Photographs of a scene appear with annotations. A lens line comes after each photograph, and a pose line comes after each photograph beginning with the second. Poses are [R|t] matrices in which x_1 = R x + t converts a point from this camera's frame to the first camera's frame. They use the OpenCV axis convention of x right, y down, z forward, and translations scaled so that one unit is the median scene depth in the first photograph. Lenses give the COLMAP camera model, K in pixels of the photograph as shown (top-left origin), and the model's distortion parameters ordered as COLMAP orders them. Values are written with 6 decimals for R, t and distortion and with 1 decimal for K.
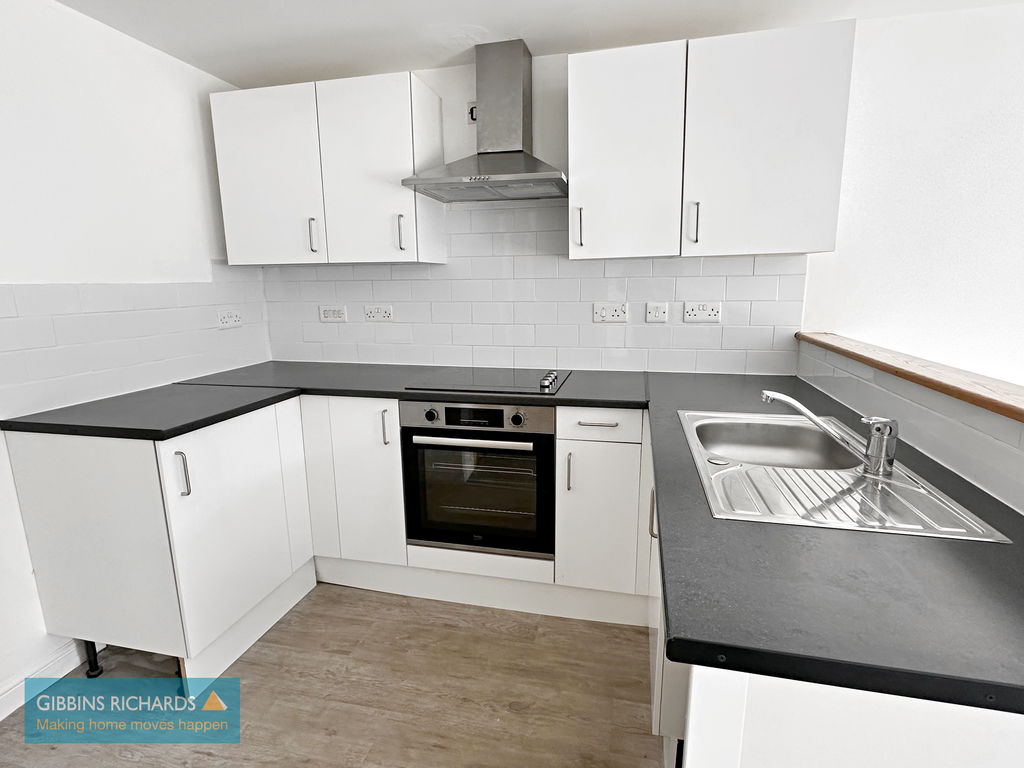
lens RADIAL K [[498.7, 0, 512.0], [0, 498.7, 384.0], [0, 0, 1]] dist [-0.001271, -0.000051]
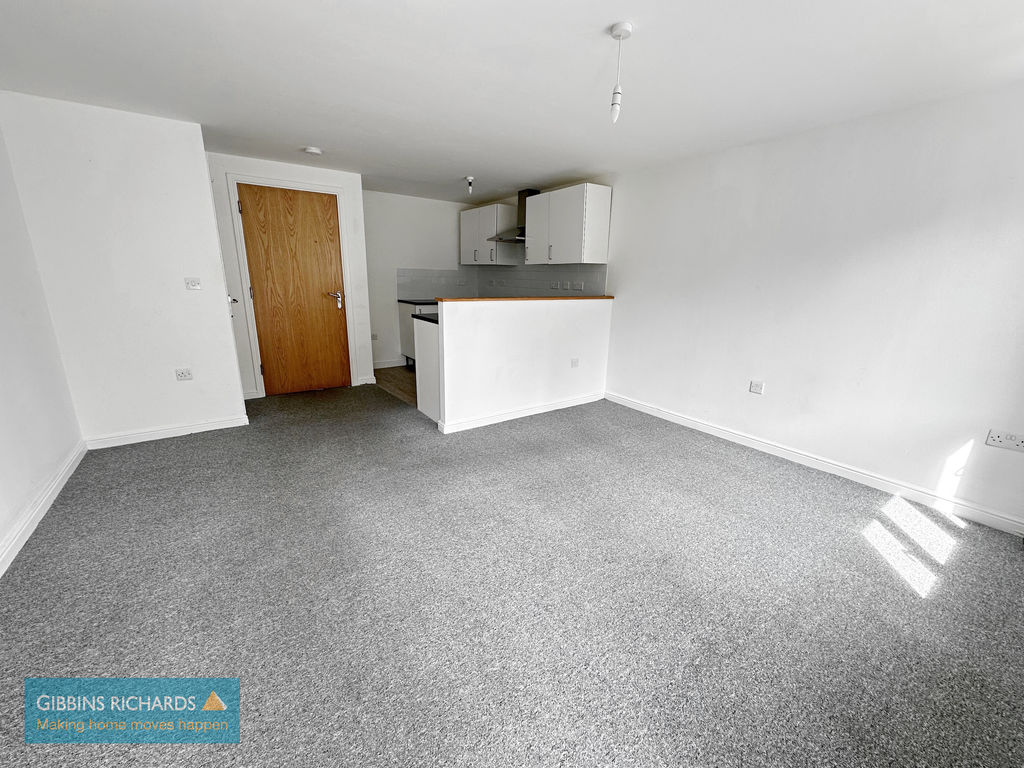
lens RADIAL K [[412.1, 0, 512.0], [0, 412.1, 384.0], [0, 0, 1]] dist [0.000137, 0.000001]
pose [[0.740637, 0.193751, -0.643364, 1.622665], [-0.157419, 0.980908, 0.114184, 0.161996], [0.653204, 0.016709, 0.756997, -0.805240]]
